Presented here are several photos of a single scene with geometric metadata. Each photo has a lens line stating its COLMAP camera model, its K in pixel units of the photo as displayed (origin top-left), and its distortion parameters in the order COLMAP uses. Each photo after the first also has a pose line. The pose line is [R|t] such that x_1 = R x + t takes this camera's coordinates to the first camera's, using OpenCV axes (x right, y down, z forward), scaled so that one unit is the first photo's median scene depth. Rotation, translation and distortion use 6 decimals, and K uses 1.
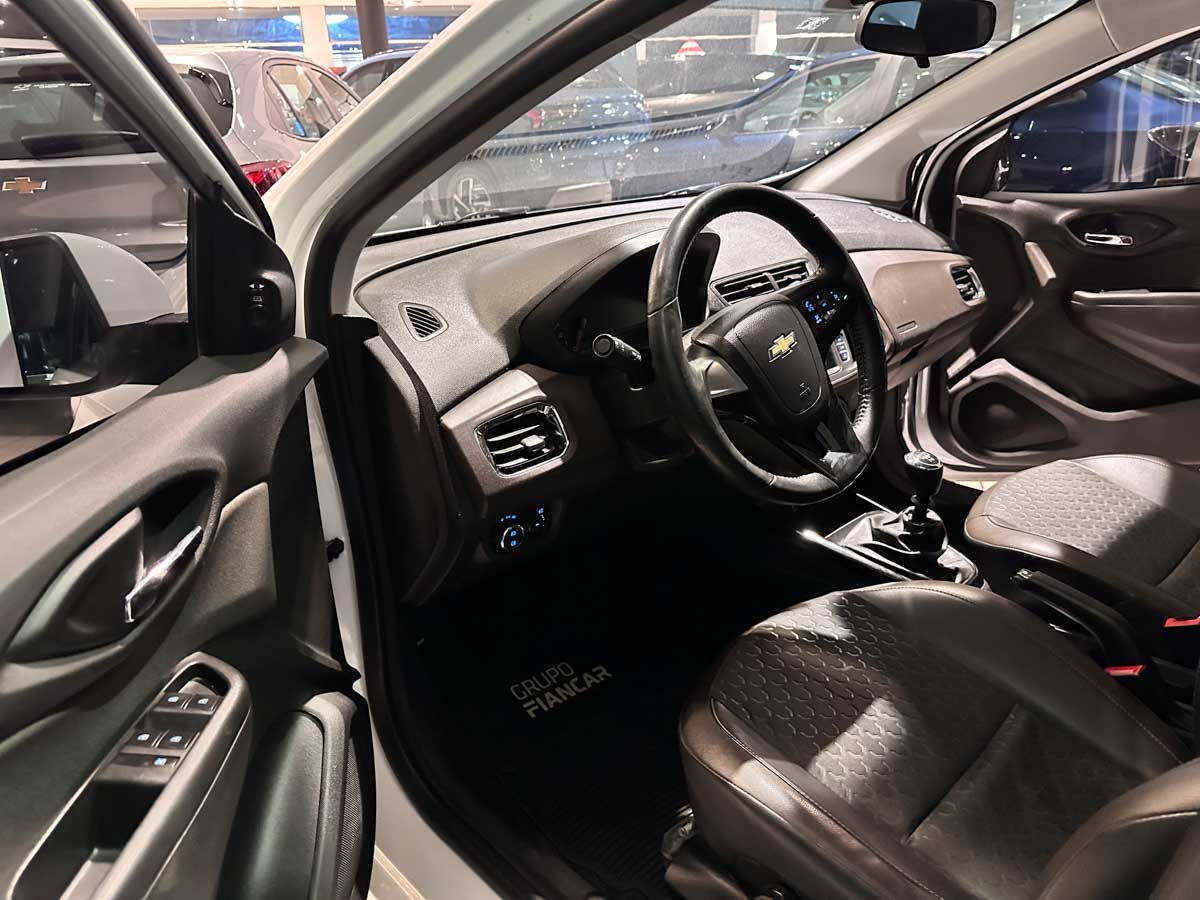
lens RADIAL K [[864.8, 0, 598.7], [0, 864.8, 452.5], [0, 0, 1]] dist [0.042991, -0.000850]
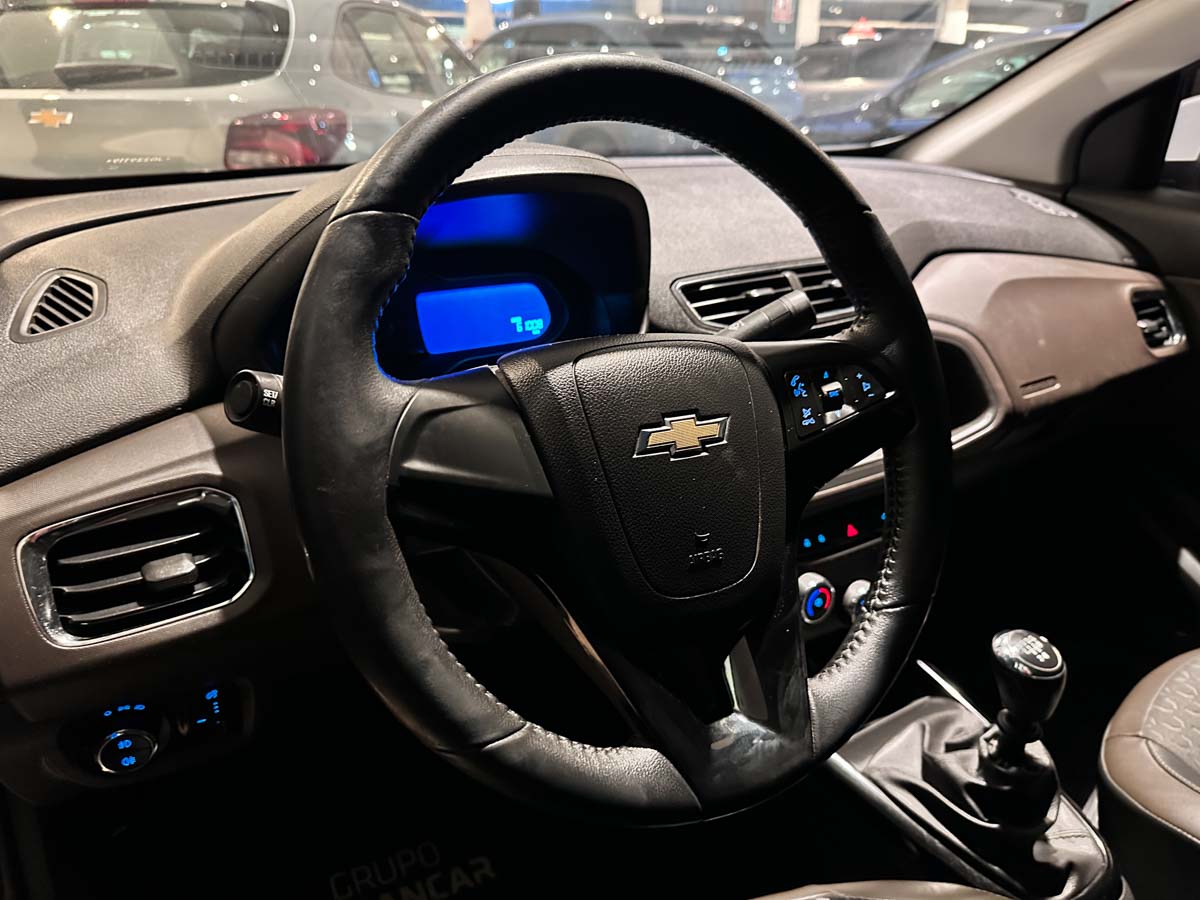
lens RADIAL K [[860.6, 0, 618.8], [0, 860.6, 443.6], [0, 0, 1]] dist [0.005763, -0.001666]
pose [[0.983470, 0.111071, -0.143006, 0.190288], [-0.110582, 0.993802, 0.011389, -0.094369], [0.143385, 0.004613, 0.989656, 0.449367]]
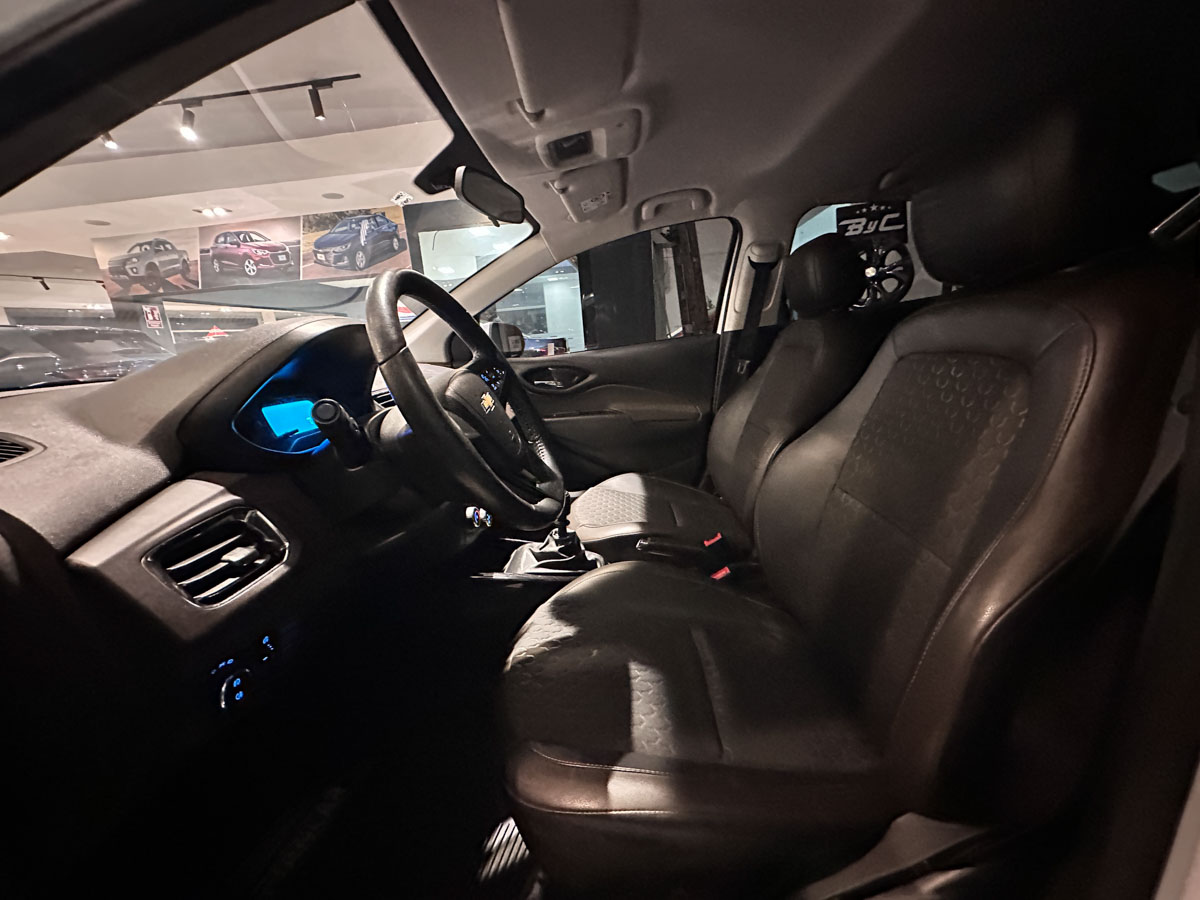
lens RADIAL K [[466.8, 0, 598.2], [0, 466.8, 450.4], [0, 0, 1]] dist [-0.013204, 0.000055]
pose [[0.705006, -0.173262, 0.687711, -0.096593], [0.320616, 0.942814, -0.091146, 0.033422], [-0.632591, 0.284749, 0.720240, 0.373798]]
